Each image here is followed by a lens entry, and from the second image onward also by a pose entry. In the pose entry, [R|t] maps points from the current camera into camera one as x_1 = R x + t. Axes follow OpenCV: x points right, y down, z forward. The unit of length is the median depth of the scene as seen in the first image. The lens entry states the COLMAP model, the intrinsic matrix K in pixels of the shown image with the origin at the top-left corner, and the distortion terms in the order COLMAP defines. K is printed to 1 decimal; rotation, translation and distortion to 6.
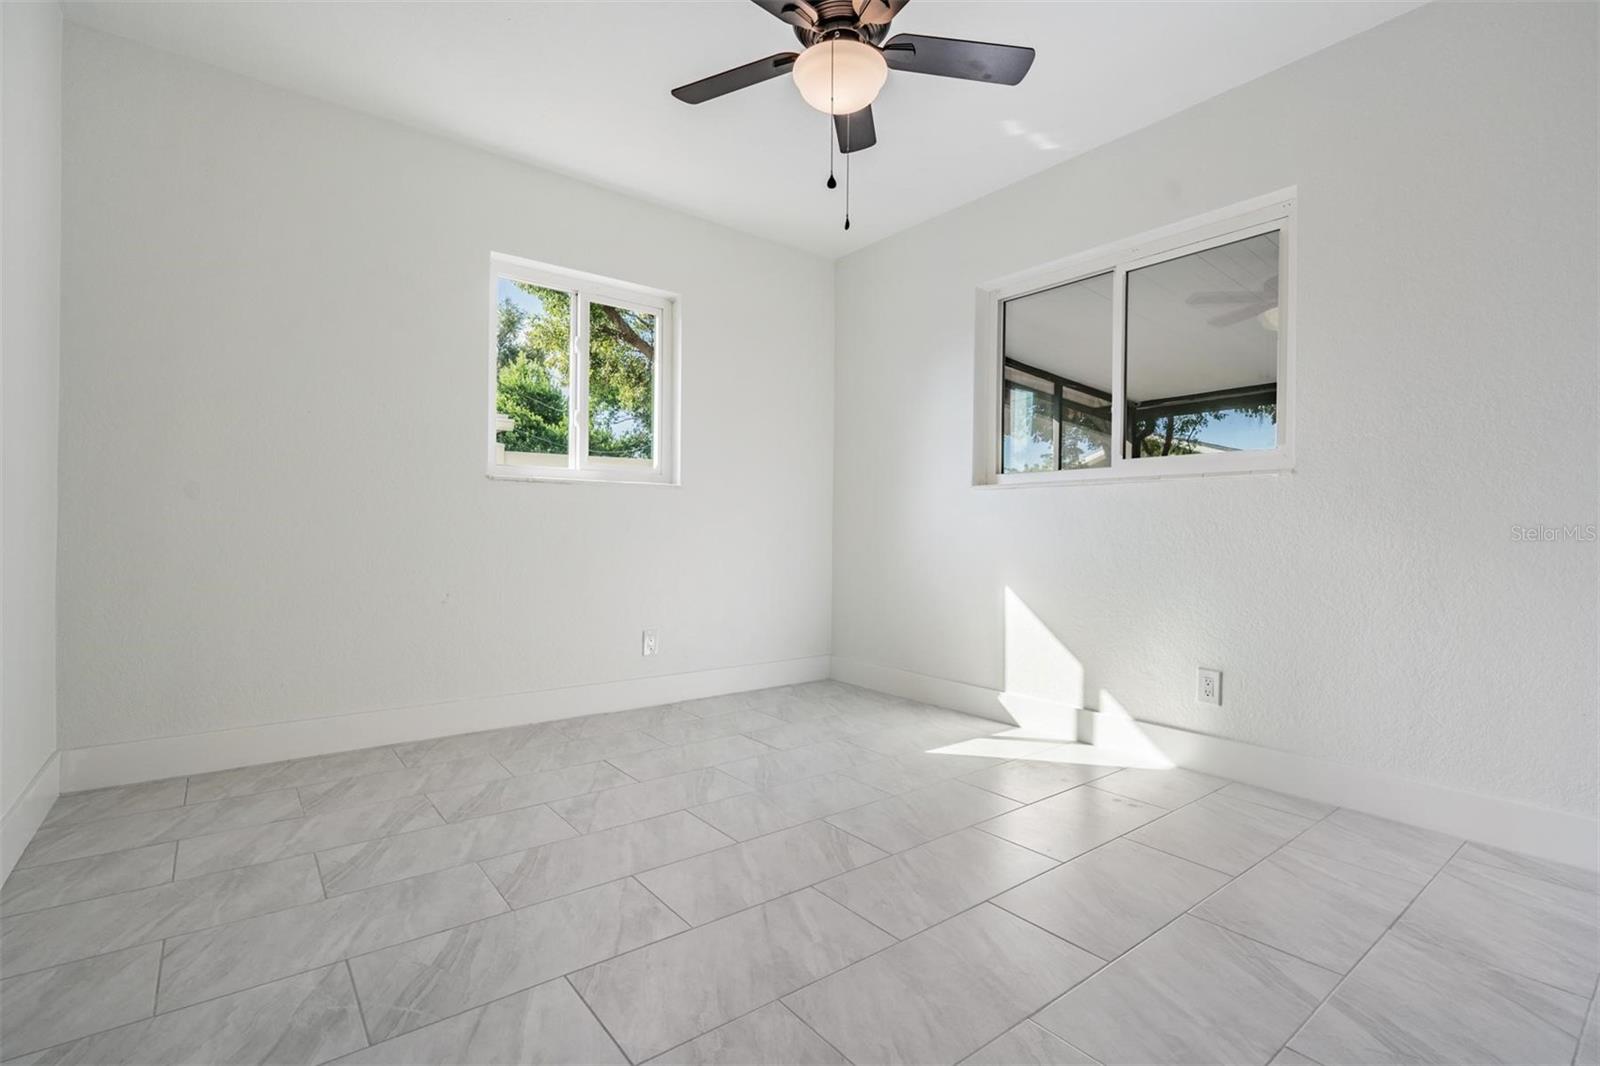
lens RADIAL K [[742.3, 0, 799.6], [0, 742.3, 521.4], [0, 0, 1]] dist [0.001361, 0.000354]
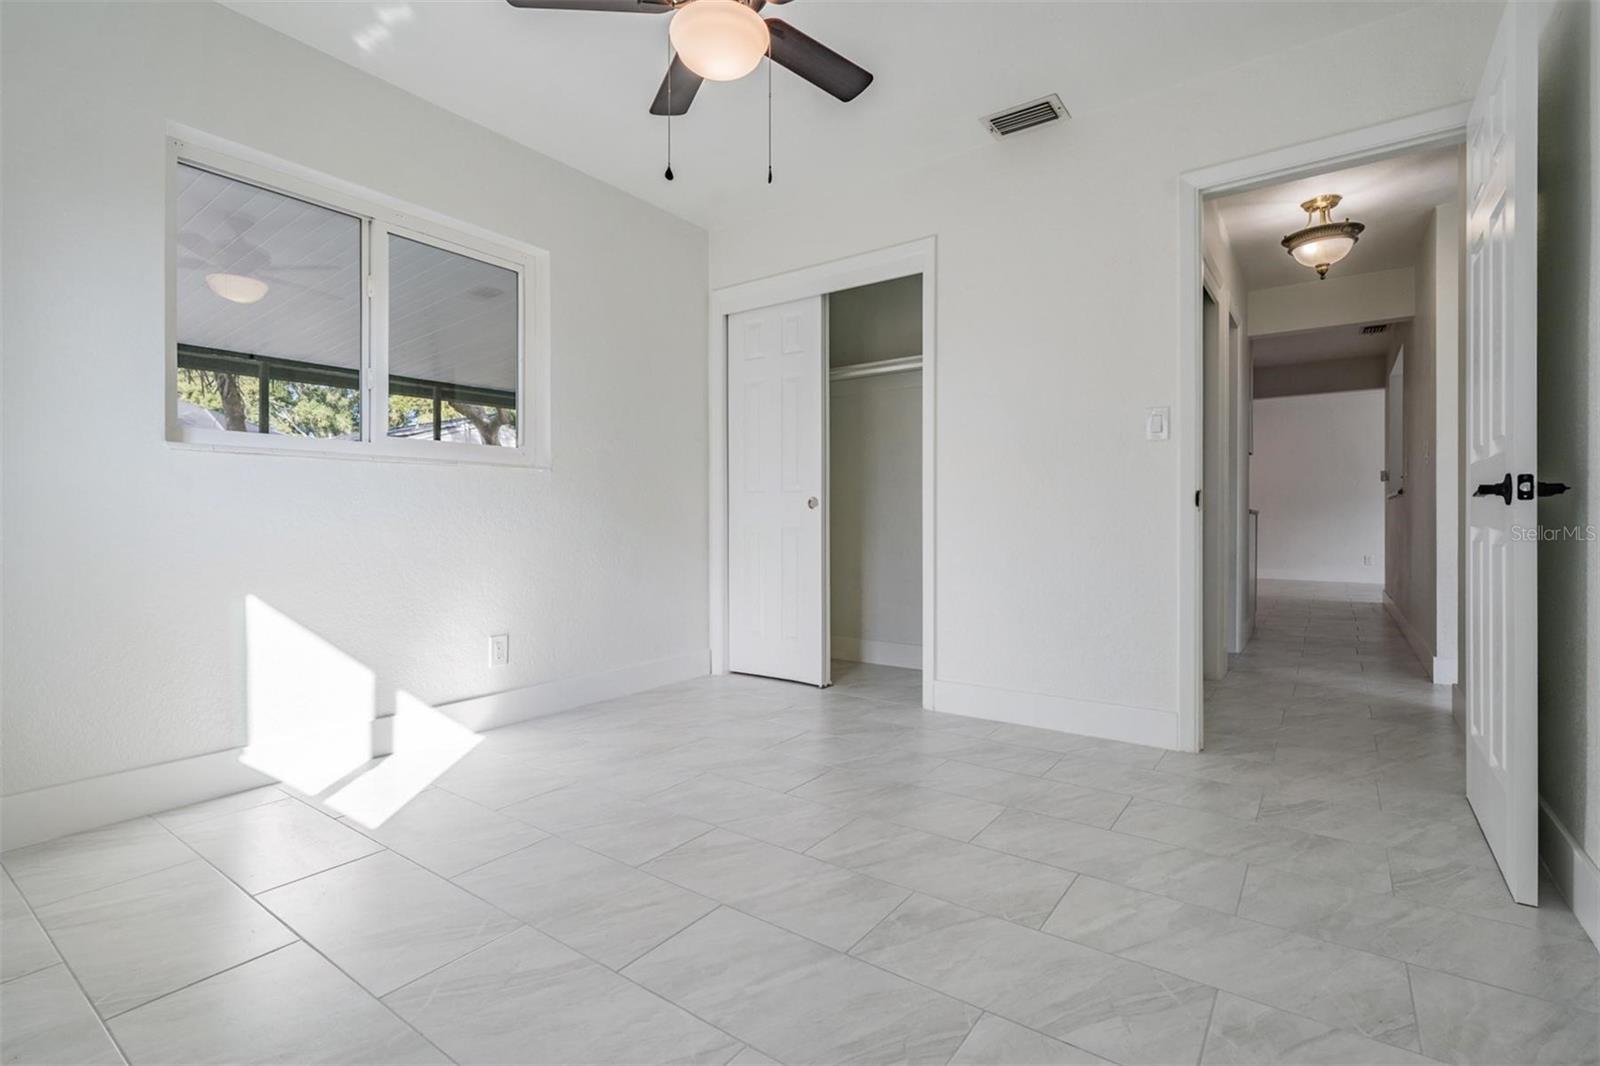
lens RADIAL K [[734.4, 0, 798.2], [0, 734.4, 513.1], [0, 0, 1]] dist [0.000647, -0.000298]
pose [[-0.274318, -0.006497, 0.961617, -0.664068], [-0.014042, 0.999898, 0.002750, 0.001731], [-0.961536, -0.012749, -0.274381, 0.872905]]
